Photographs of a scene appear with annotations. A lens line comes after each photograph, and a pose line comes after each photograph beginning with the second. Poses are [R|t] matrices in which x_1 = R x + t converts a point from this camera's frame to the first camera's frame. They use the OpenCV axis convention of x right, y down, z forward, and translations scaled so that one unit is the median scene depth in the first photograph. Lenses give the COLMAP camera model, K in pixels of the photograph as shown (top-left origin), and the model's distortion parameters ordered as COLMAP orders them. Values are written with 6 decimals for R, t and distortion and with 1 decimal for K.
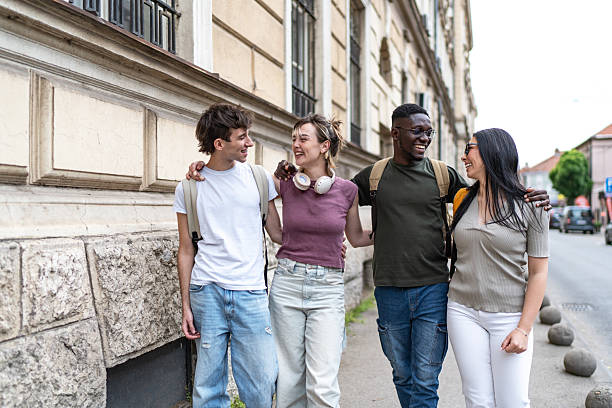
lens RADIAL K [[588.3, 0, 326.9], [0, 588.3, 206.7], [0, 0, 1]] dist [-0.004180, -0.001678]
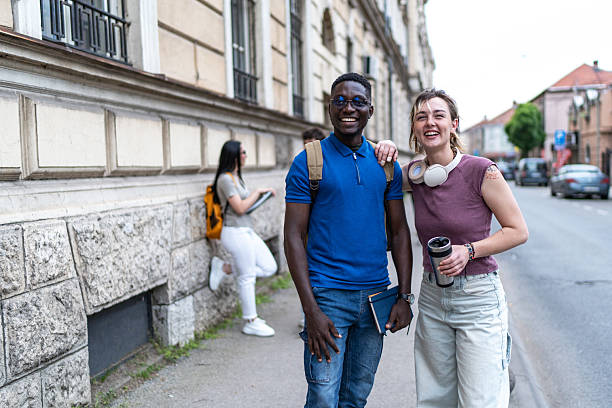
lens RADIAL K [[585.0, 0, 309.1], [0, 585.0, 205.6], [0, 0, 1]] dist [-0.002297, 0.002033]
pose [[0.998829, -0.028120, 0.039372, 0.066907], [0.025330, 0.997250, 0.069649, -0.042034], [-0.041223, -0.068570, 0.996794, -0.263510]]
